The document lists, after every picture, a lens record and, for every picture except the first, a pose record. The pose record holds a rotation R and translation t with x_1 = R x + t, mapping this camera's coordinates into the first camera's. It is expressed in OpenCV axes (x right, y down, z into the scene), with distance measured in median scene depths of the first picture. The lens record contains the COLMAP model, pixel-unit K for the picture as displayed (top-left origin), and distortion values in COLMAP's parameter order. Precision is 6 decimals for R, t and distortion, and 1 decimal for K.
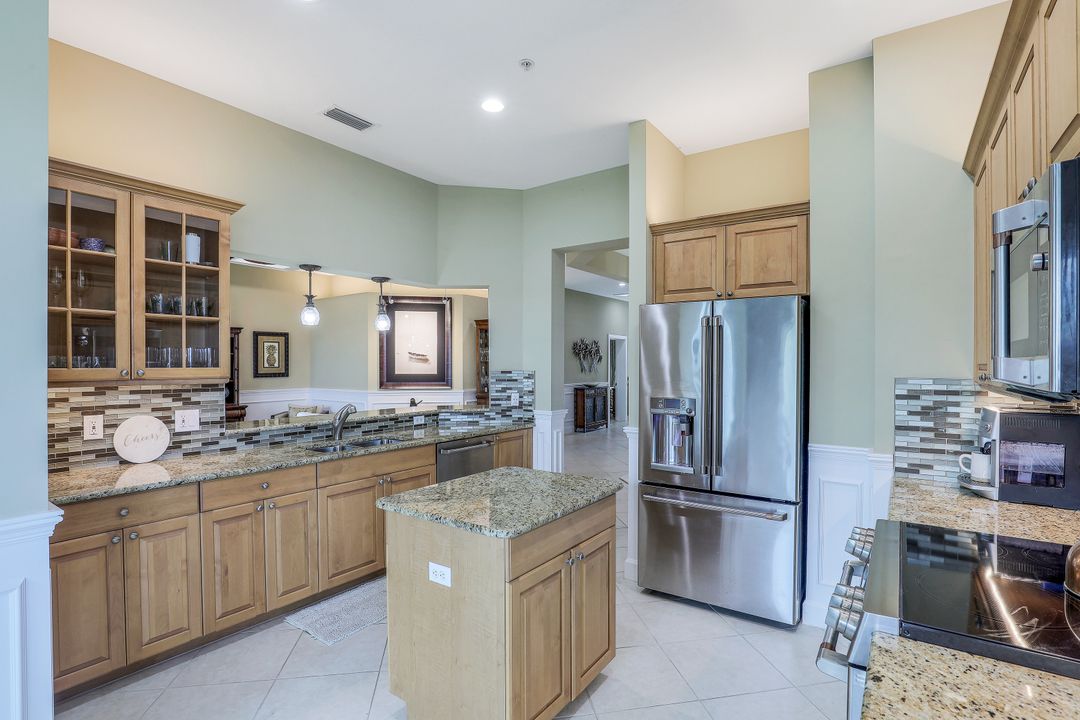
lens RADIAL K [[533.3, 0, 553.6], [0, 533.3, 359.2], [0, 0, 1]] dist [-0.030426, 0.002388]
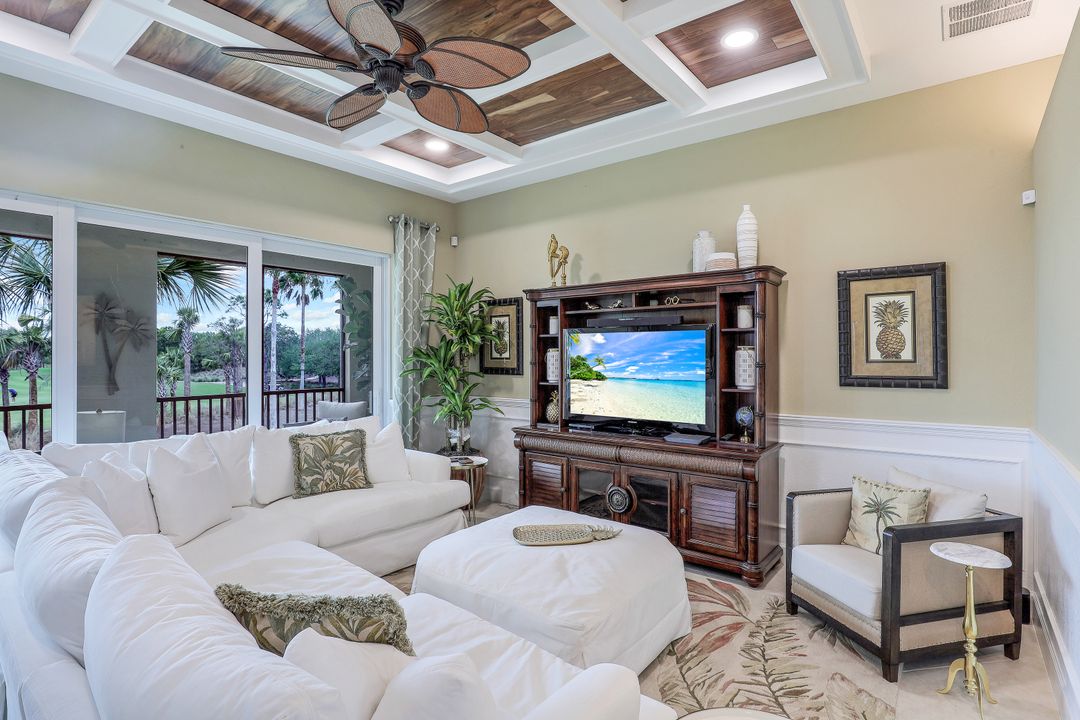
lens RADIAL K [[533.3, 0, 549.1], [0, 533.3, 353.3], [0, 0, 1]] dist [-0.030426, 0.002388]
pose [[-0.052673, -0.003149, -0.998607, -0.363382], [0.012228, 0.999918, -0.003798, 0.021161], [0.998537, -0.012411, -0.052630, 1.936351]]
